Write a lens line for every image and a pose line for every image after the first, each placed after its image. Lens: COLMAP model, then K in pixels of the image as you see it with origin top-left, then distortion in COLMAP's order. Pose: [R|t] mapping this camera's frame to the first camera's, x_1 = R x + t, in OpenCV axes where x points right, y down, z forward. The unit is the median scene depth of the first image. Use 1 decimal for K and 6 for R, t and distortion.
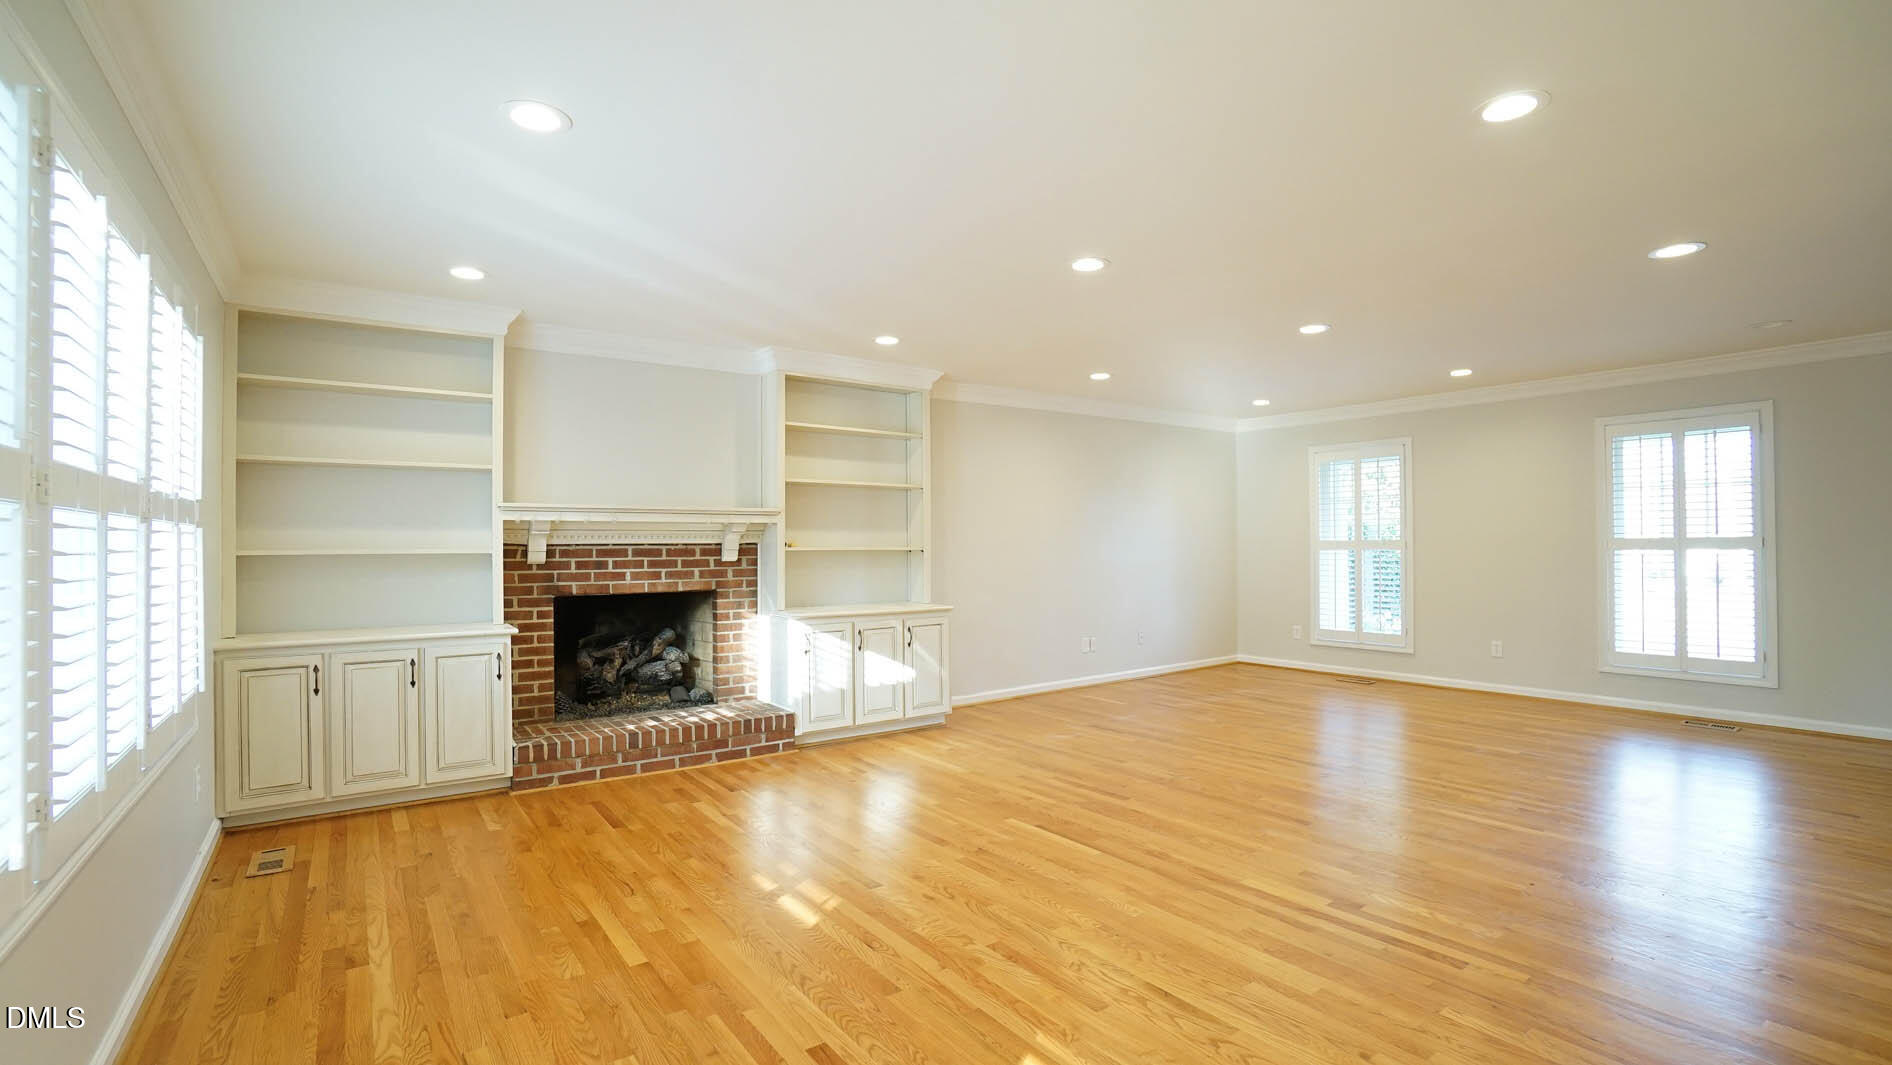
lens RADIAL K [[834.3, 0, 947.5], [0, 834.3, 532.0], [0, 0, 1]] dist [-0.065108, 0.024181]
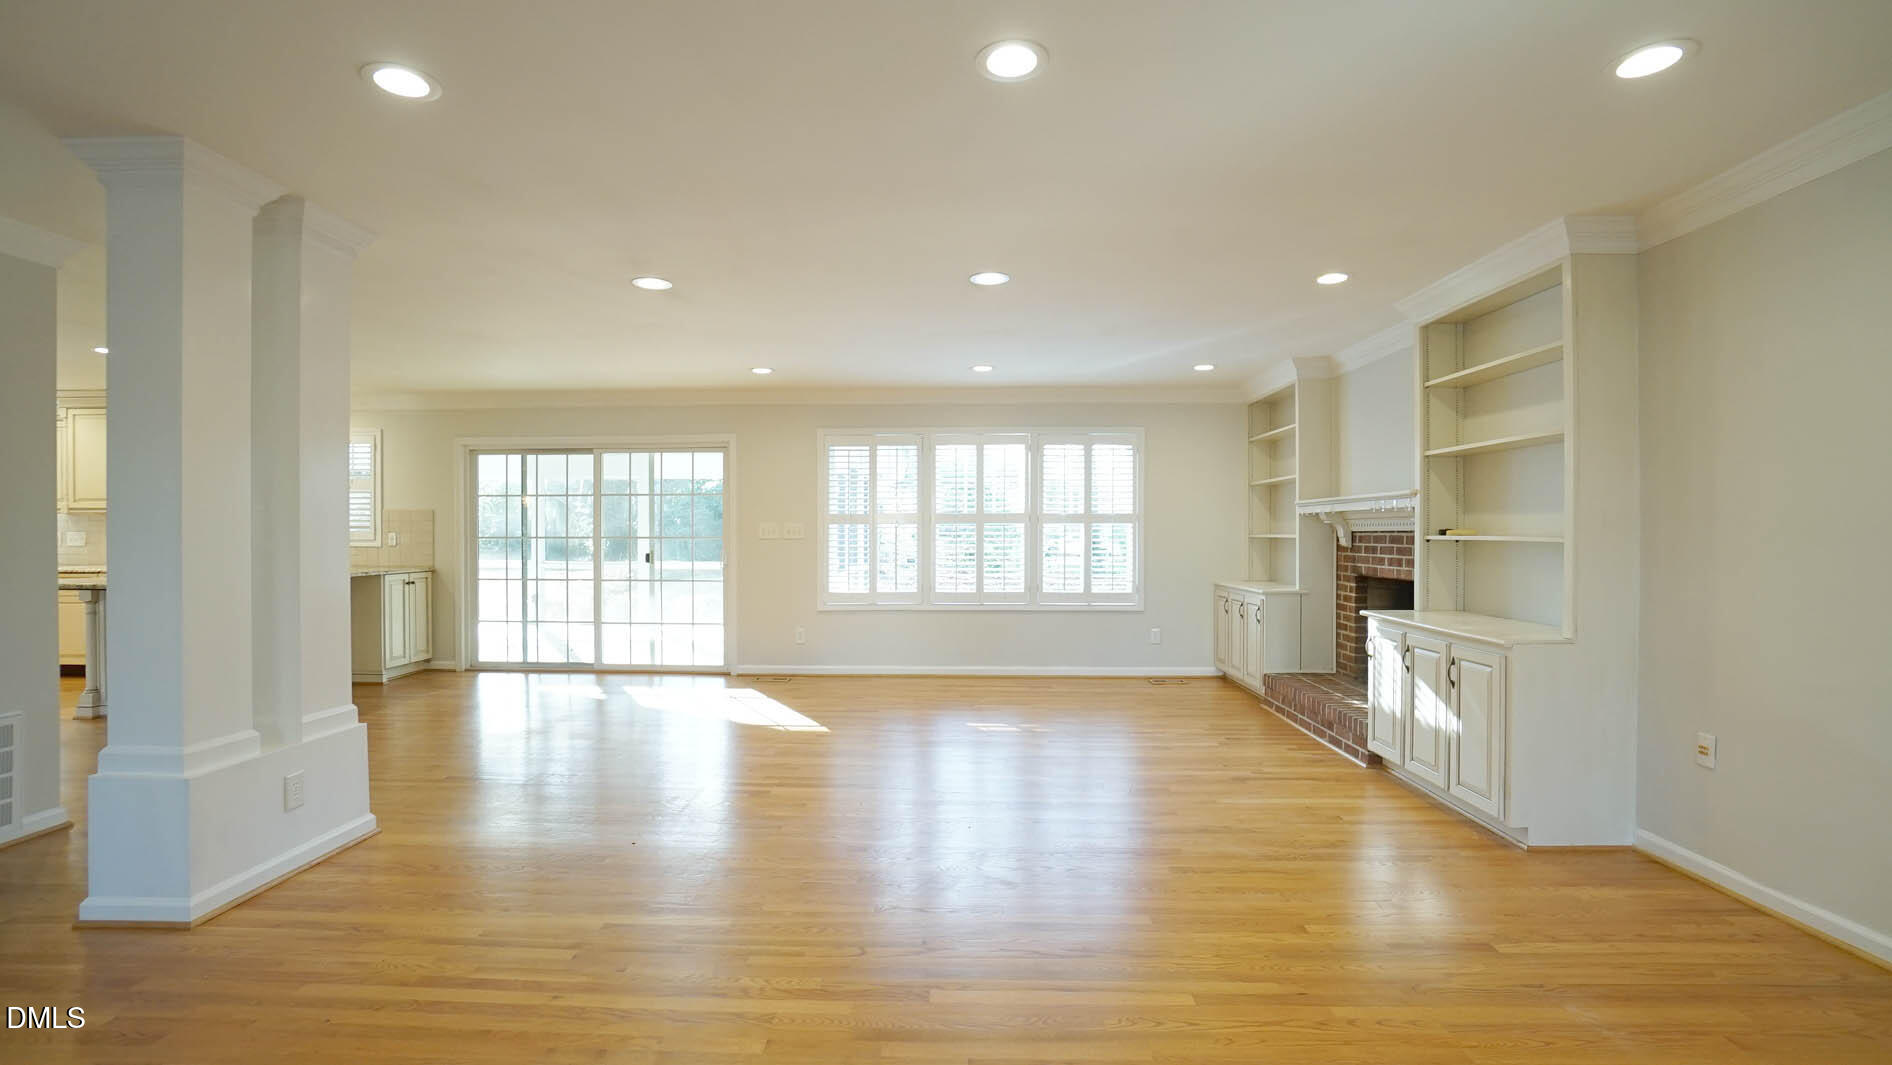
lens RADIAL K [[834.3, 0, 947.5], [0, 834.3, 532.0], [0, 0, 1]] dist [-0.065108, 0.024181]
pose [[-0.614547, 0.004114, -0.788869, 0.789022], [0.012819, 0.999906, -0.004772, 0.013249], [0.788776, -0.013045, -0.614543, 1.202902]]
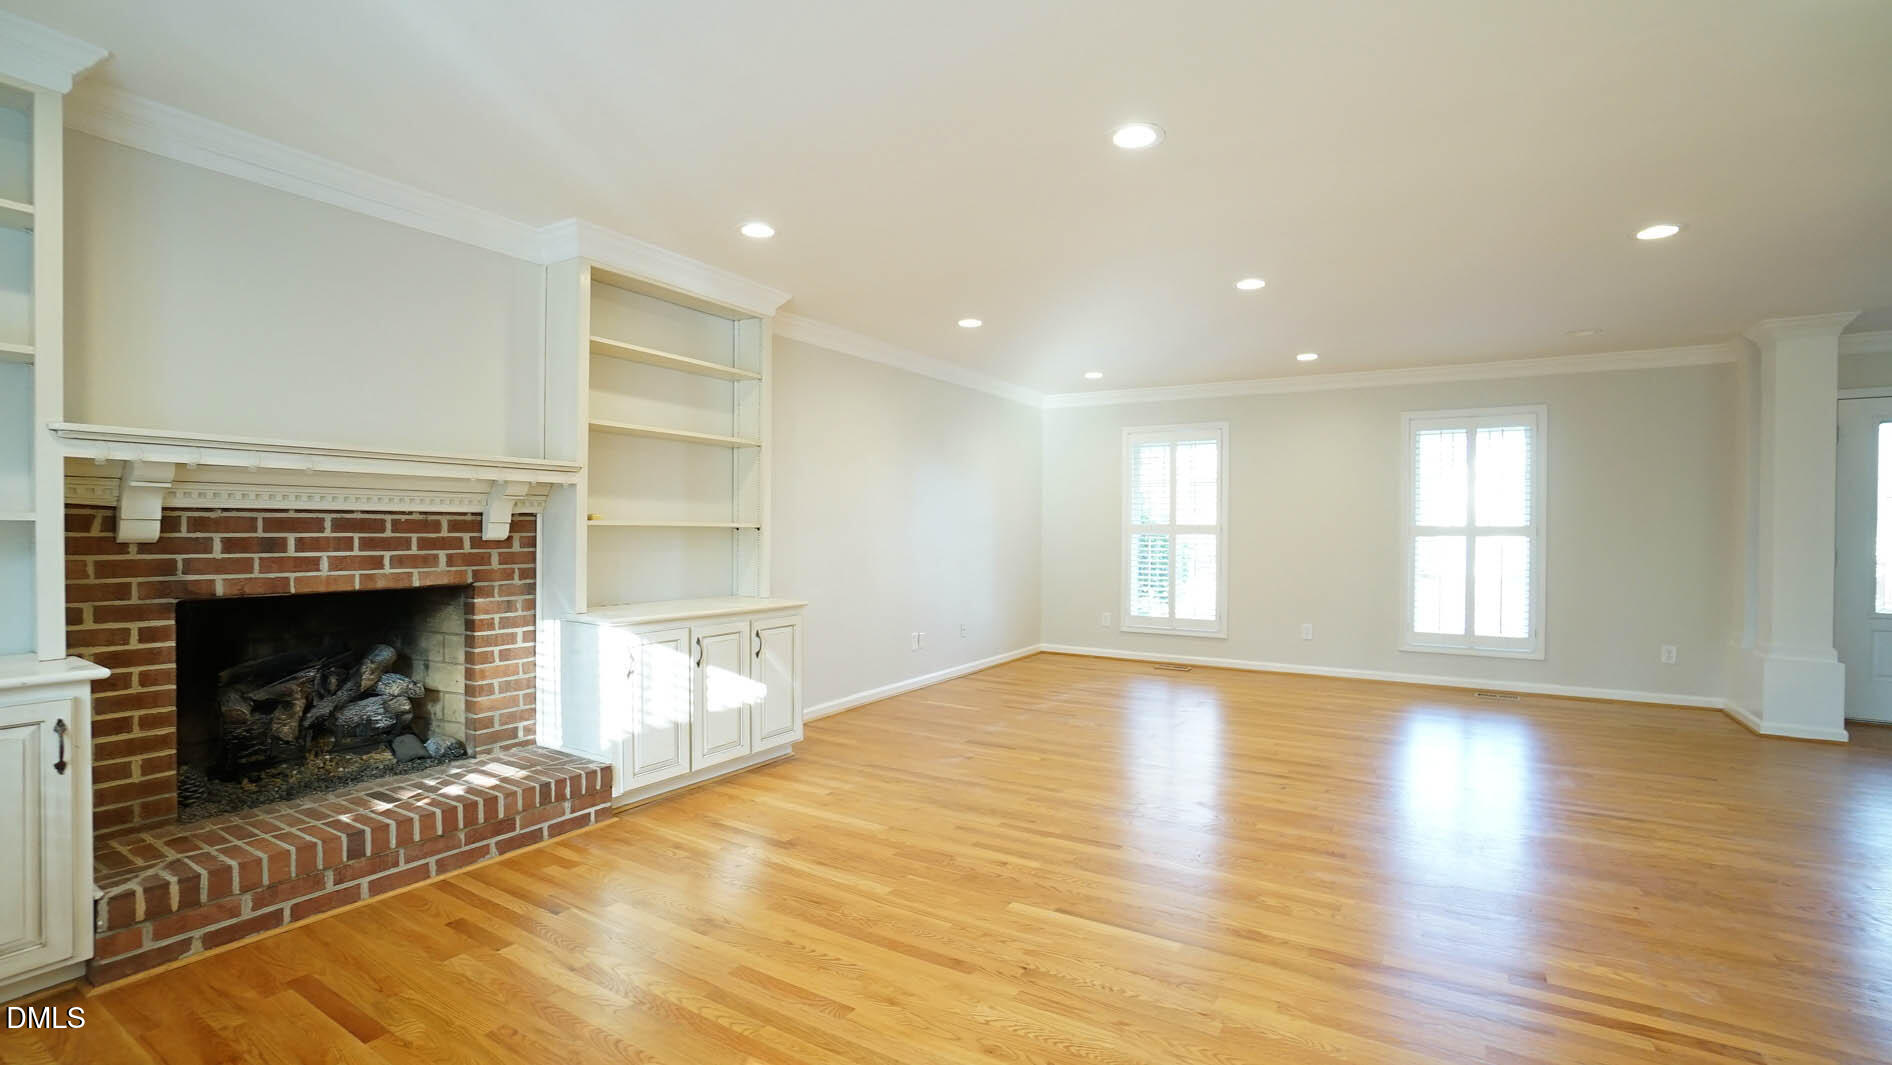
lens RADIAL K [[834.3, 0, 947.5], [0, 834.3, 532.0], [0, 0, 1]] dist [-0.065108, 0.024181]
pose [[0.926259, 0.010885, 0.376729, -0.188050], [-0.018324, 0.999701, 0.016168, 0.012494], [-0.376441, -0.021879, 0.926182, 0.282864]]
